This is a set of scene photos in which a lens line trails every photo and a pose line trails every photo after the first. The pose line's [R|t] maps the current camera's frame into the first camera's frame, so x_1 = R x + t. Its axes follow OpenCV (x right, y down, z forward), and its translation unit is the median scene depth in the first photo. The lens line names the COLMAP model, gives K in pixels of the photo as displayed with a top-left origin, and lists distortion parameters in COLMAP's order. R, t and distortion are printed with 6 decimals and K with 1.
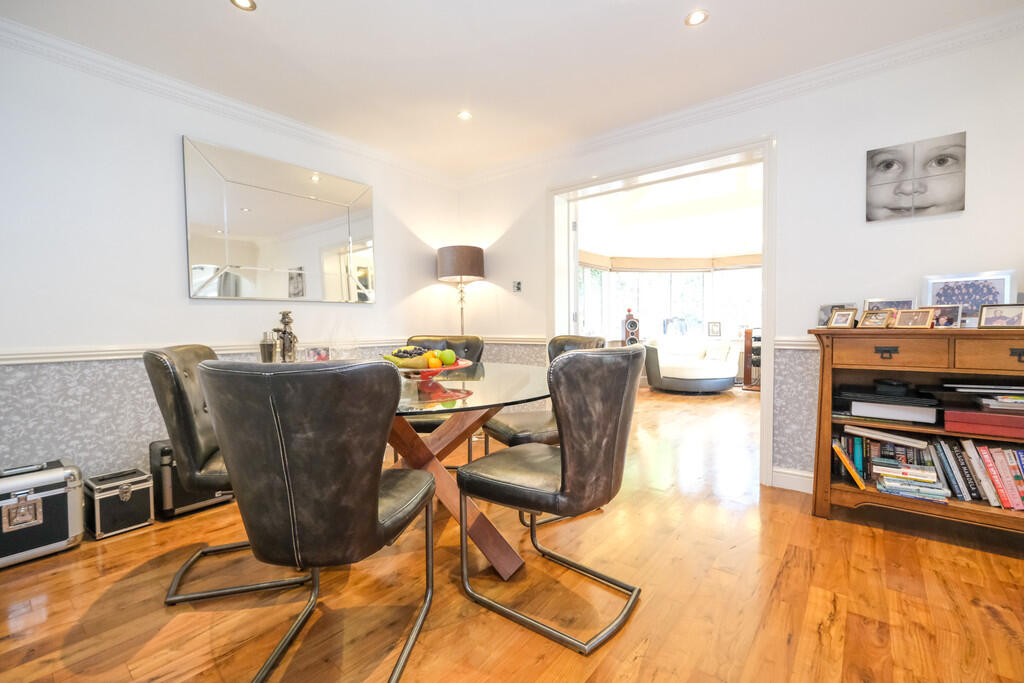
lens RADIAL K [[447.4, 0, 511.2], [0, 447.4, 338.1], [0, 0, 1]] dist [-0.003529, -0.000296]
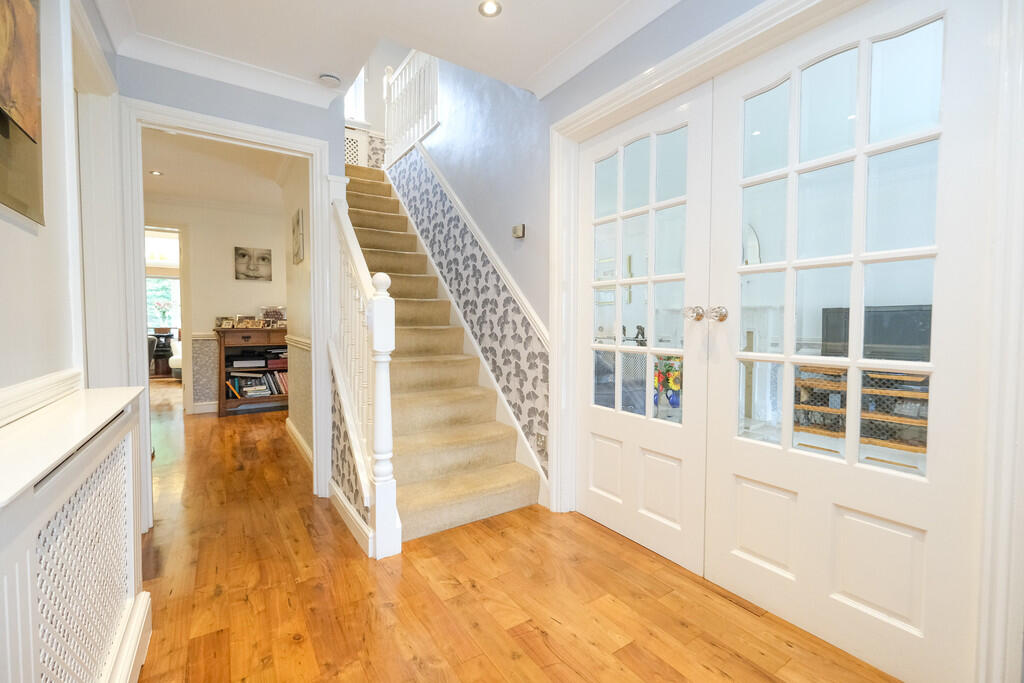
lens RADIAL K [[447.4, 0, 511.2], [0, 447.4, 337.9], [0, 0, 1]] dist [-0.003529, -0.000296]
pose [[0.319397, -0.029918, 0.947148, -0.913278], [0.026076, 0.999400, 0.022775, 0.011090], [-0.947262, 0.017423, 0.319986, -1.041148]]
